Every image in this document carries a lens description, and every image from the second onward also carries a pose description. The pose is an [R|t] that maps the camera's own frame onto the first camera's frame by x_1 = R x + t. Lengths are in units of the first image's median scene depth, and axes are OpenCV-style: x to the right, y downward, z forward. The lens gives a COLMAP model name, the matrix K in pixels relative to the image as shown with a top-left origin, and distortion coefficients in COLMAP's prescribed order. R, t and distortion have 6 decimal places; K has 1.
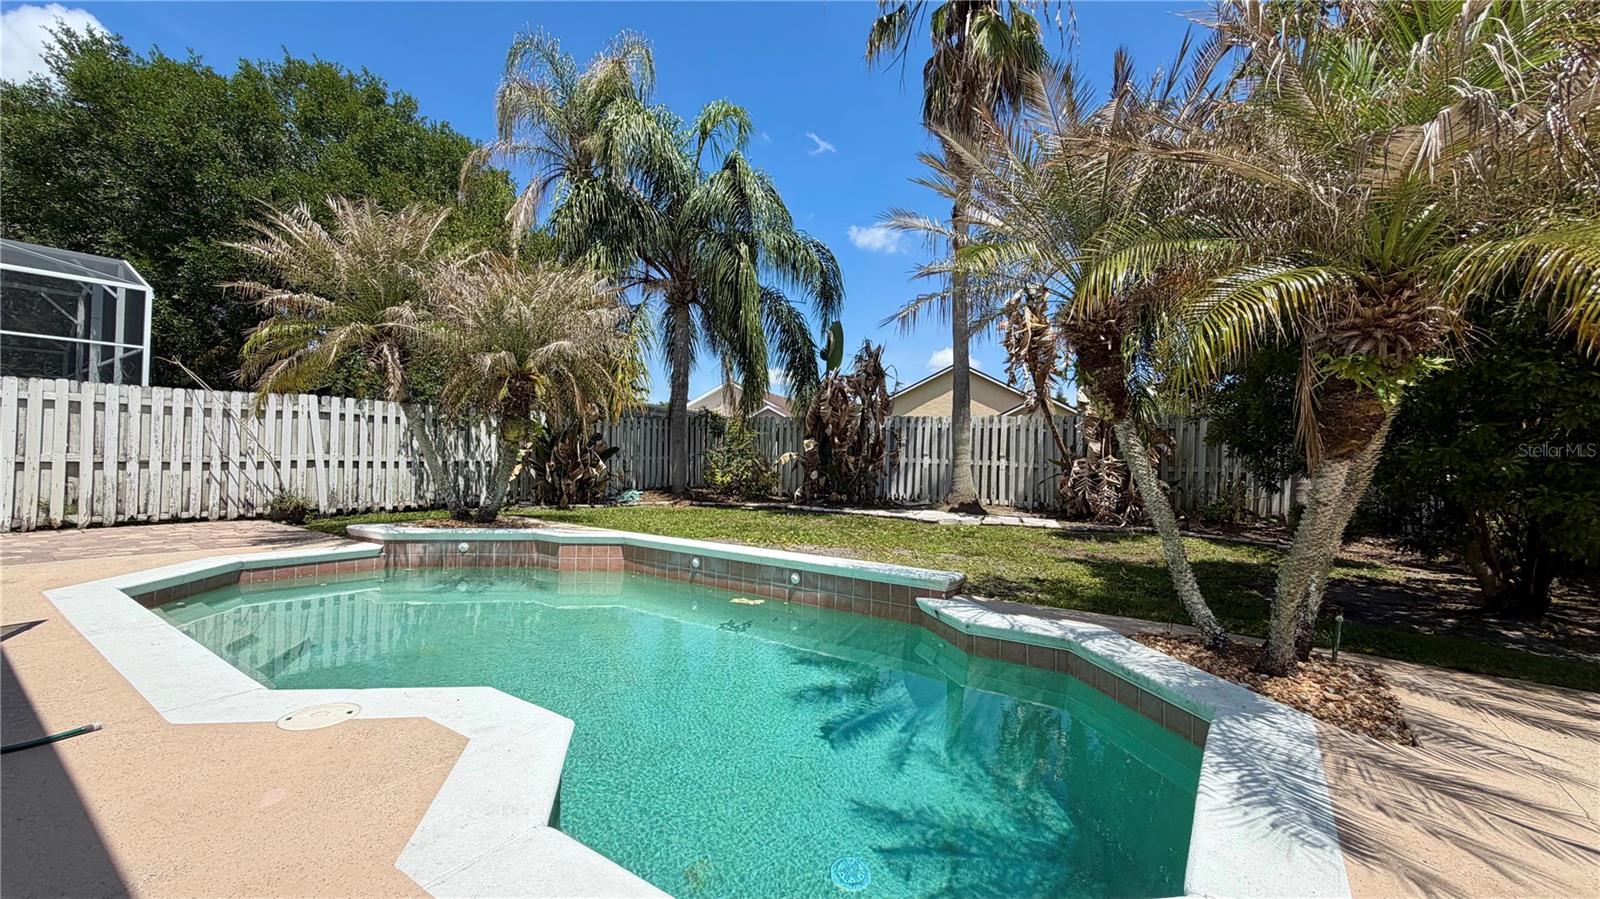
lens RADIAL K [[639.8, 0, 801.1], [0, 639.8, 447.8], [0, 0, 1]] dist [0.002531, 0.000235]
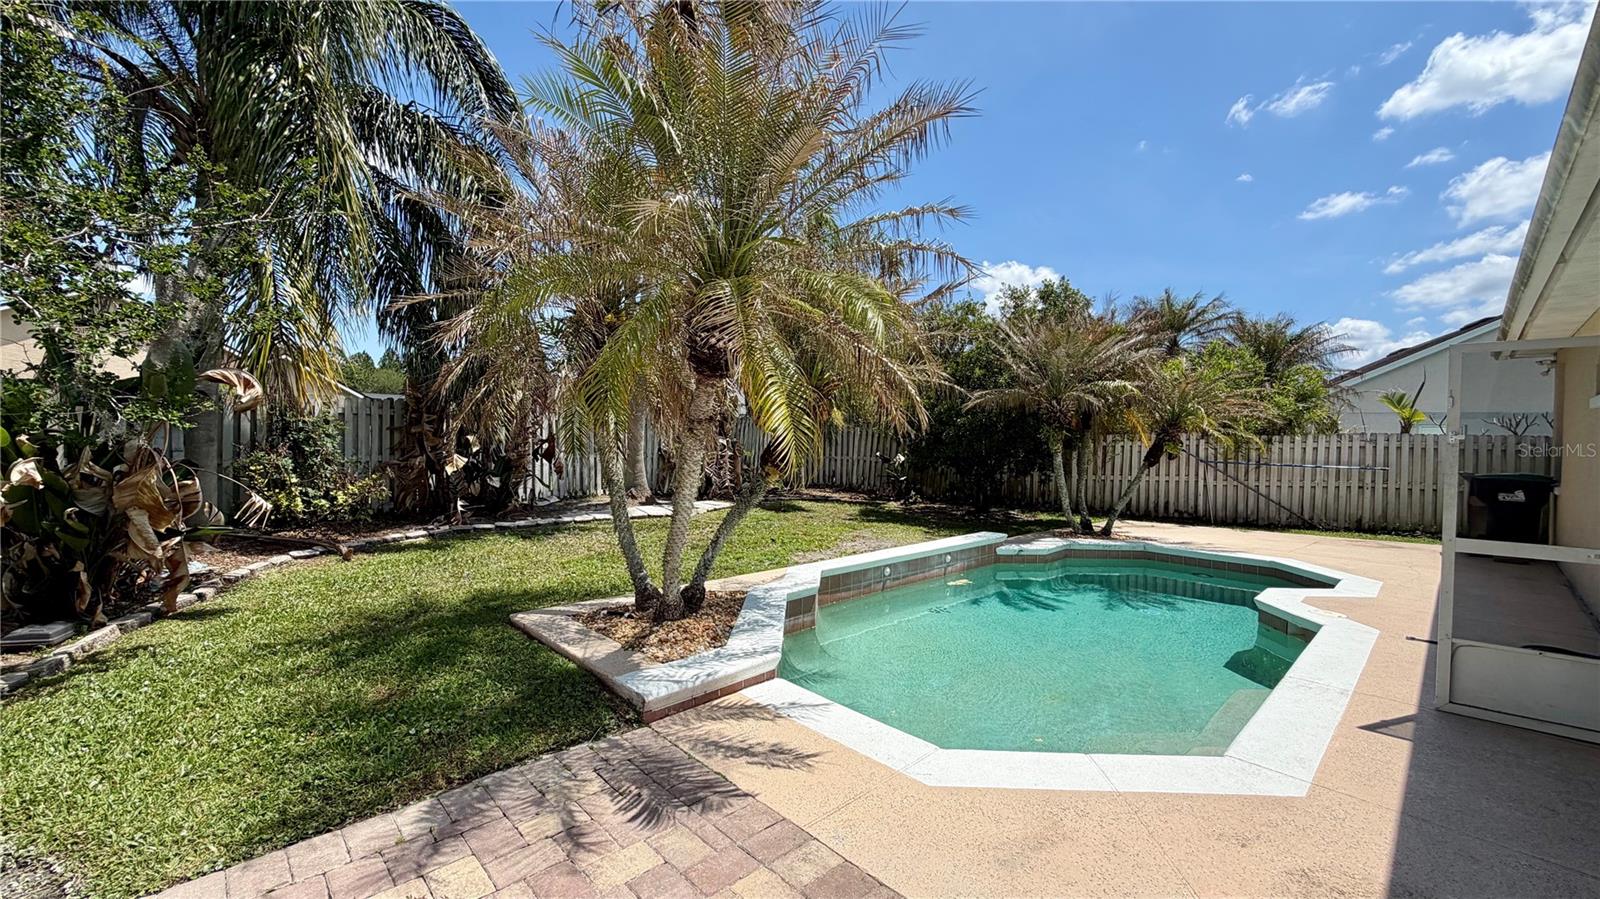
lens RADIAL K [[639.8, 0, 801.2], [0, 639.8, 450.1], [0, 0, 1]] dist [0.002531, 0.000235]
pose [[0.194523, -0.032458, 0.980361, -0.985431], [-0.016530, 0.999202, 0.036362, -0.049309], [-0.980759, -0.023278, 0.193831, 0.743533]]
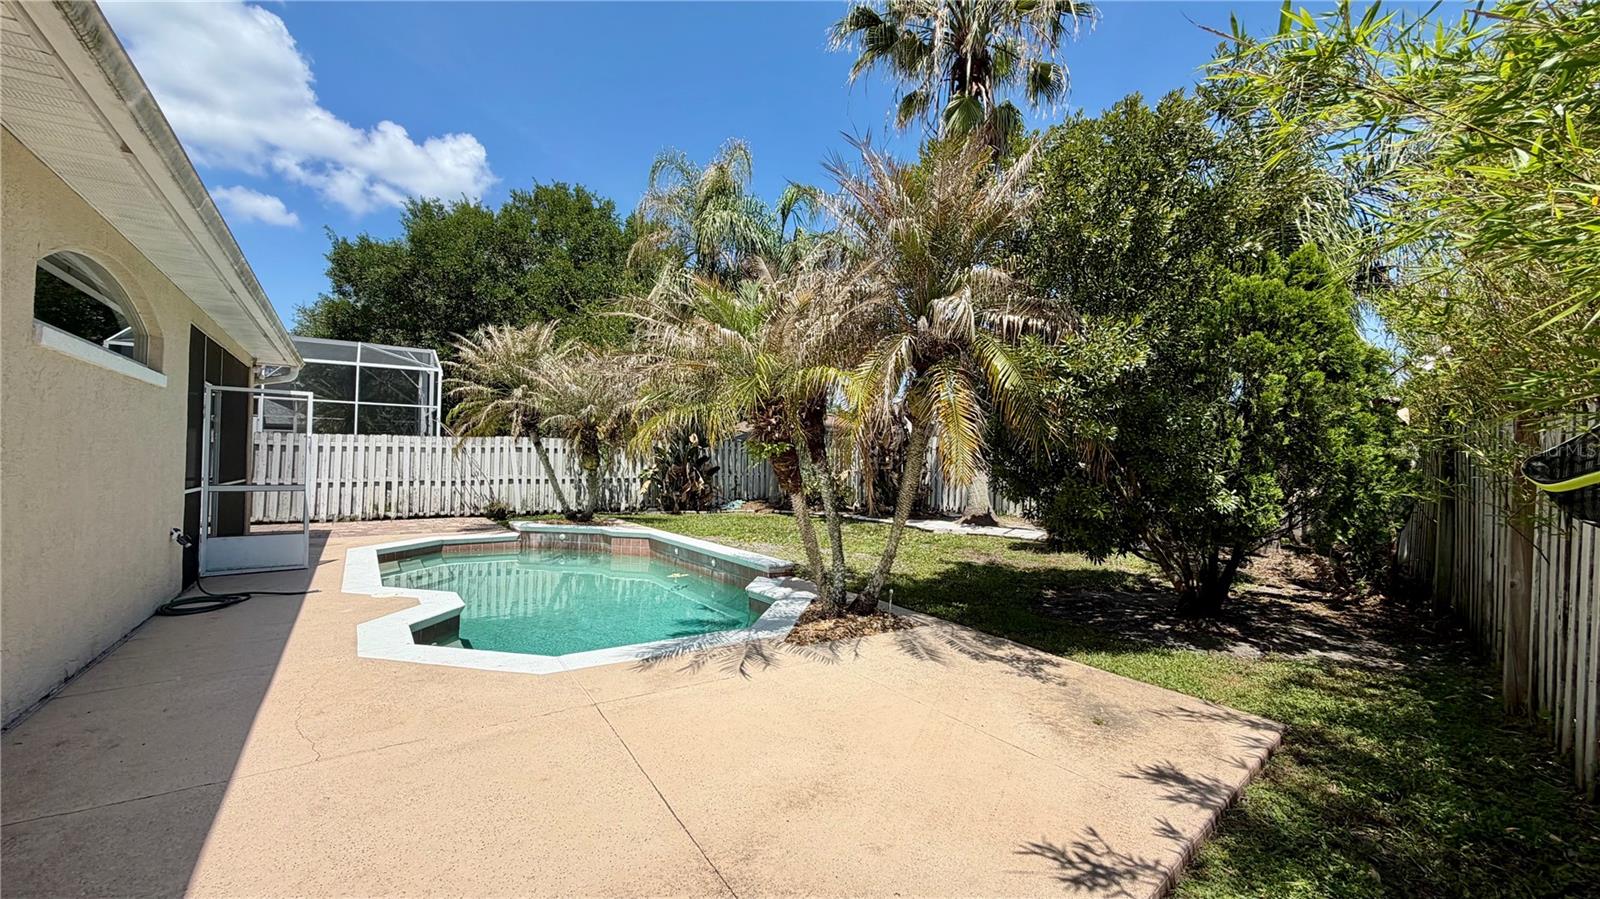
lens RADIAL K [[639.8, 0, 801.7], [0, 639.8, 452.4], [0, 0, 1]] dist [0.002531, 0.000235]
pose [[0.937627, -0.014985, -0.347319, 0.496915], [0.012979, 0.999883, -0.008099, -0.027075], [0.347400, 0.003086, 0.937712, -0.231587]]
